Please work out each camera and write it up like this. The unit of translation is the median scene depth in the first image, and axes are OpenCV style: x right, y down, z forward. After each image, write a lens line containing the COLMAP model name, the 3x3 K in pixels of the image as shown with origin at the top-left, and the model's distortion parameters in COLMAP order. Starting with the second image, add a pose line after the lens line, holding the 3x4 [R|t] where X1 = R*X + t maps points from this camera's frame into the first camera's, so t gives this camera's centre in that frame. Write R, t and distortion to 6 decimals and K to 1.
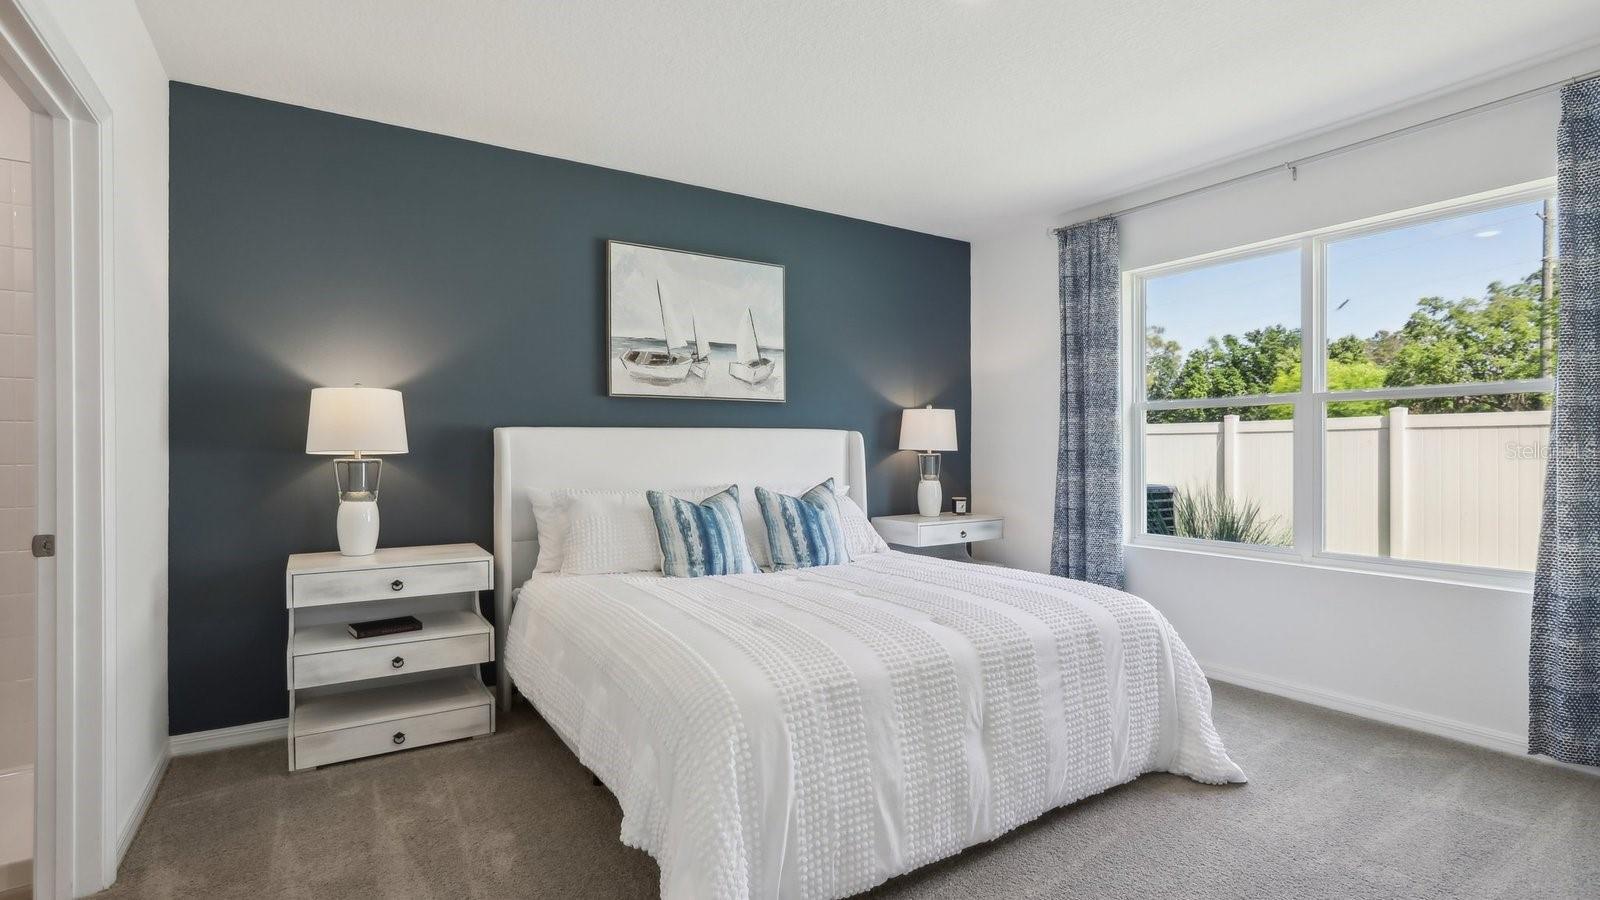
lens RADIAL K [[757.2, 0, 754.2], [0, 757.2, 447.5], [0, 0, 1]] dist [-0.044330, 0.018077]
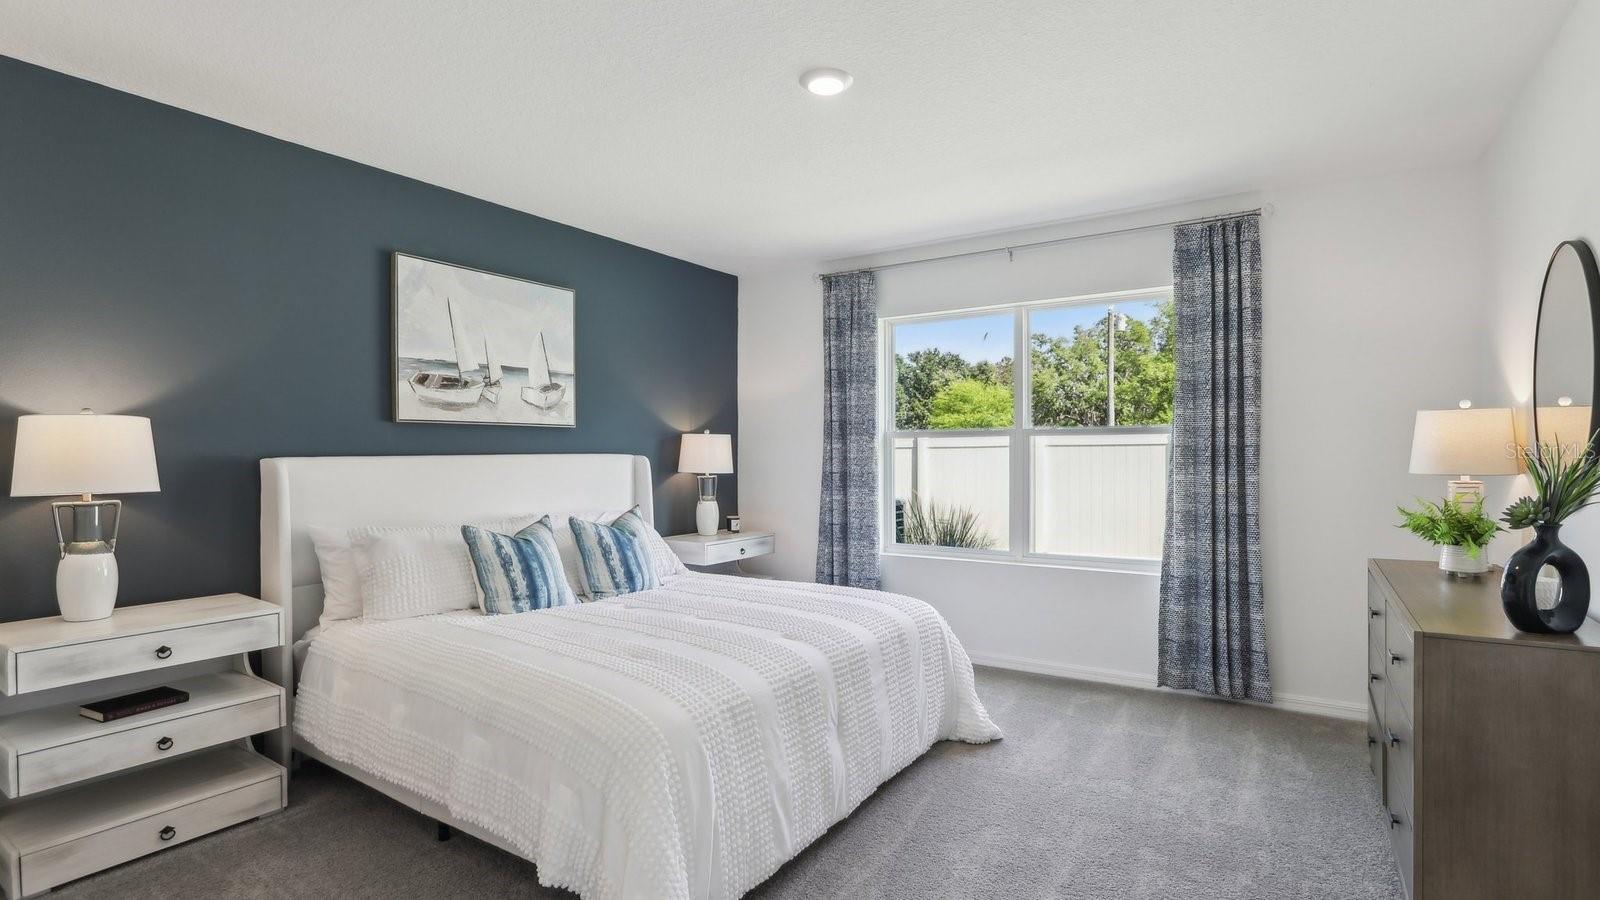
lens RADIAL K [[757.2, 0, 780.1], [0, 757.2, 471.9], [0, 0, 1]] dist [-0.044330, 0.018077]
pose [[0.919428, -0.012100, 0.393072, -0.154774], [0.004781, 0.999797, 0.019594, -0.029284], [-0.393229, -0.016136, 0.919299, -0.028715]]
